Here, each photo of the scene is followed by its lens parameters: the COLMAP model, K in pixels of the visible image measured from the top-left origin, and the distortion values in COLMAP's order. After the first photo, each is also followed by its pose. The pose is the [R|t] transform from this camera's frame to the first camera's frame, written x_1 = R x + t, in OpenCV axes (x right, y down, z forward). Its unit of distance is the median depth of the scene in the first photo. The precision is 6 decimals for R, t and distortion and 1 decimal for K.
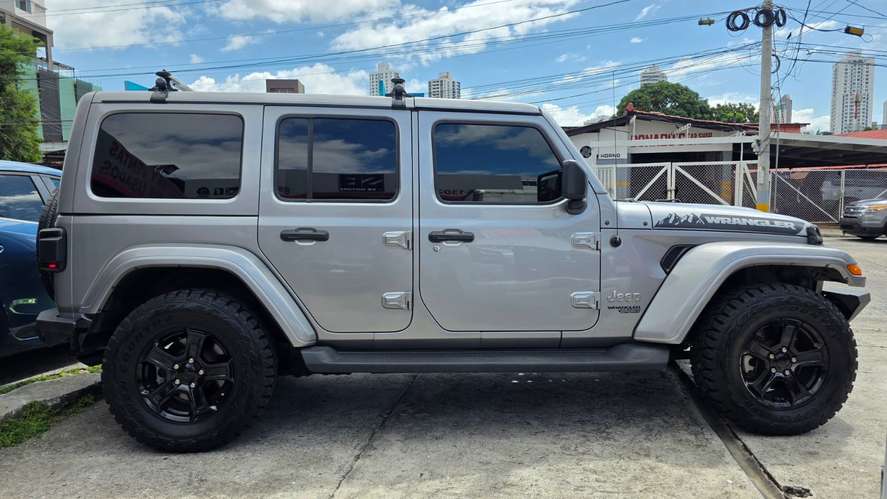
lens RADIAL K [[623.2, 0, 443.5], [0, 623.2, 249.5], [0, 0, 1]] dist [0.001465, -0.001313]
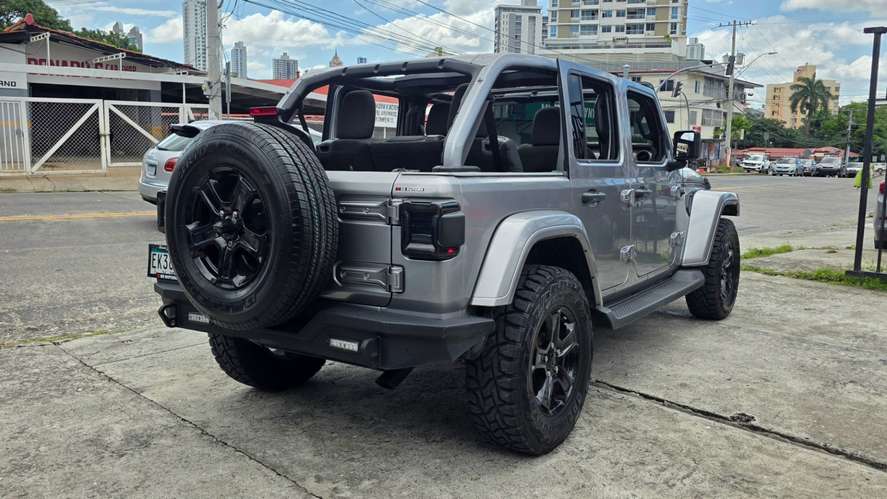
lens RADIAL K [[701.1, 0, 472.8], [0, 701.1, 244.2], [0, 0, 1]] dist [0.014209, 0.001904]
pose [[0.590212, -0.097467, 0.801343, -0.097927], [0.048301, 0.995170, 0.085467, -0.009518], [-0.805802, -0.011738, 0.592069, 0.080926]]
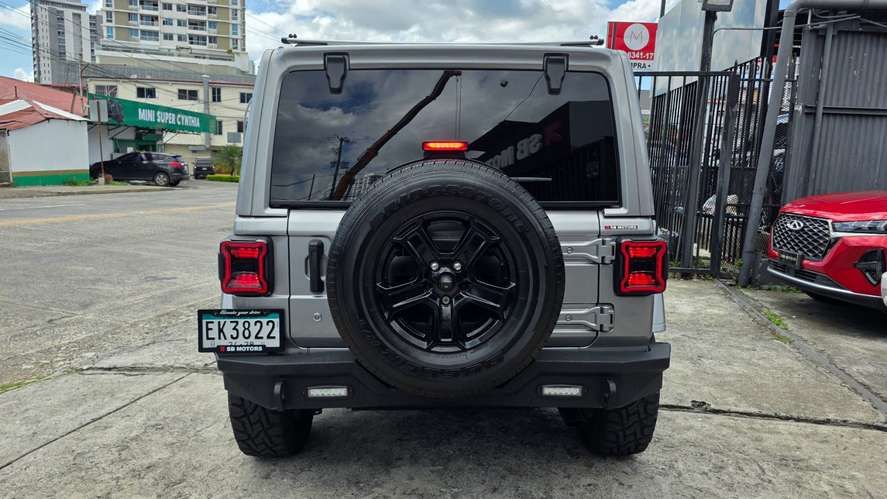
lens RADIAL K [[627.7, 0, 441.8], [0, 627.7, 273.3], [0, 0, 1]] dist [0.014360, -0.001742]
pose [[0.046772, -0.167521, 0.984758, -0.102091], [0.053747, 0.984831, 0.164981, -0.020831], [-0.997459, 0.045211, 0.055066, 0.190659]]
